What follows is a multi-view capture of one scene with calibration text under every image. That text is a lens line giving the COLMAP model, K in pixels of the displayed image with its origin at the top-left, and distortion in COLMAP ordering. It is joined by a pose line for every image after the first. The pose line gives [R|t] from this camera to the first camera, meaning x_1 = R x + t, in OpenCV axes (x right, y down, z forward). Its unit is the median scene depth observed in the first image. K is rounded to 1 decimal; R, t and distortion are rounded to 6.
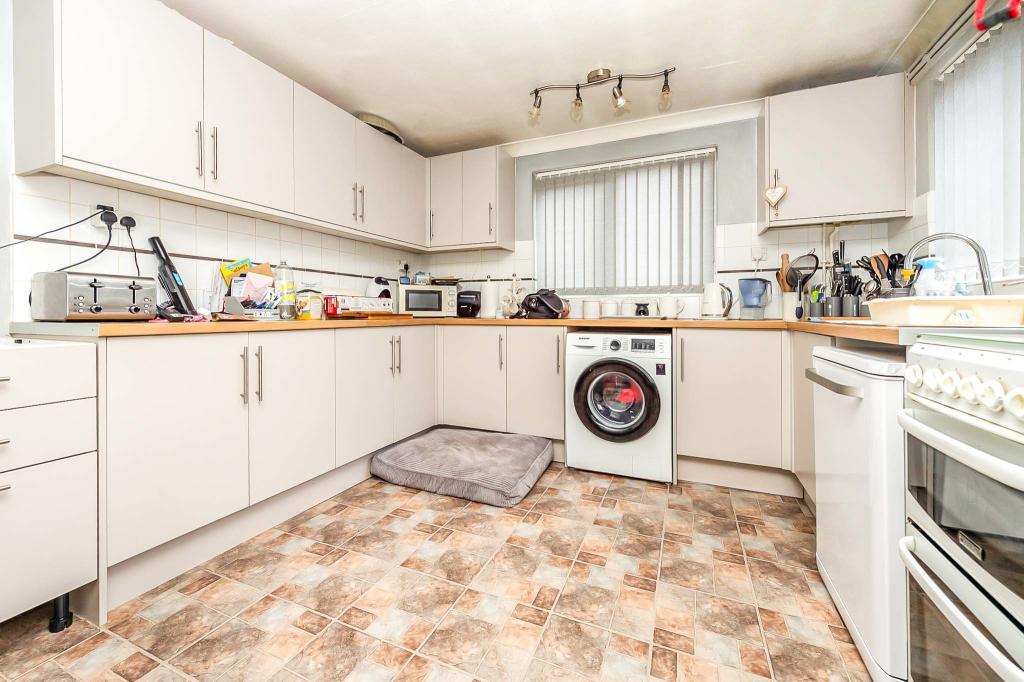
lens RADIAL K [[417.7, 0, 509.7], [0, 417.7, 311.4], [0, 0, 1]] dist [0.003249, -0.001551]
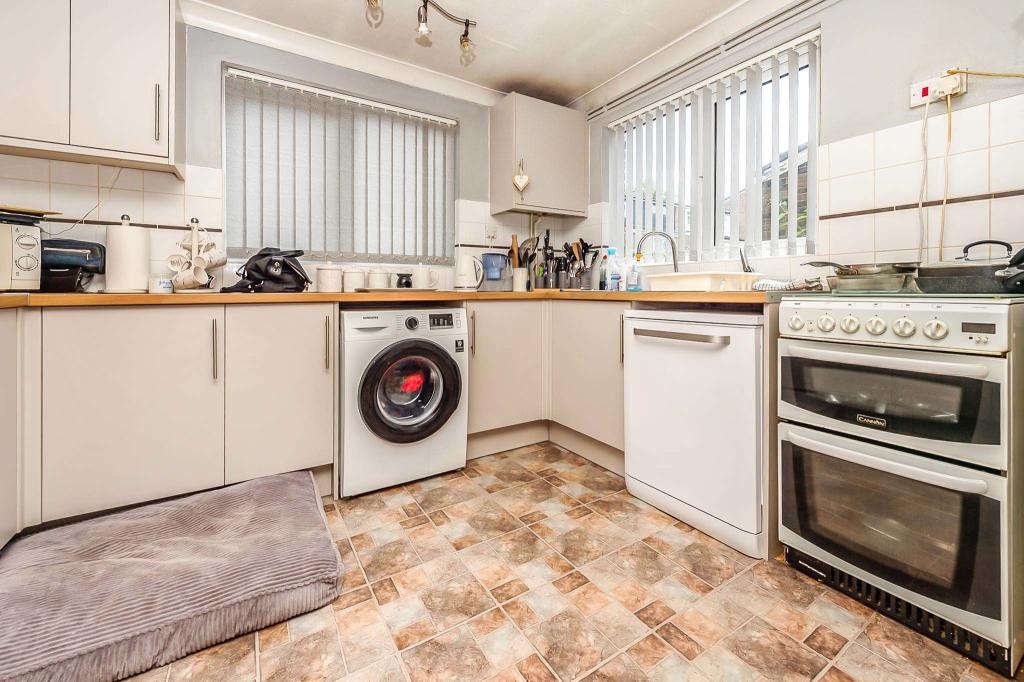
lens RADIAL K [[417.7, 0, 524.0], [0, 417.7, 288.7], [0, 0, 1]] dist [0.003249, -0.001551]
pose [[0.551069, -0.000334, 0.834459, -0.315503], [-0.001944, 0.999997, 0.001684, 0.011202], [-0.834457, -0.002551, 0.551067, 0.376780]]
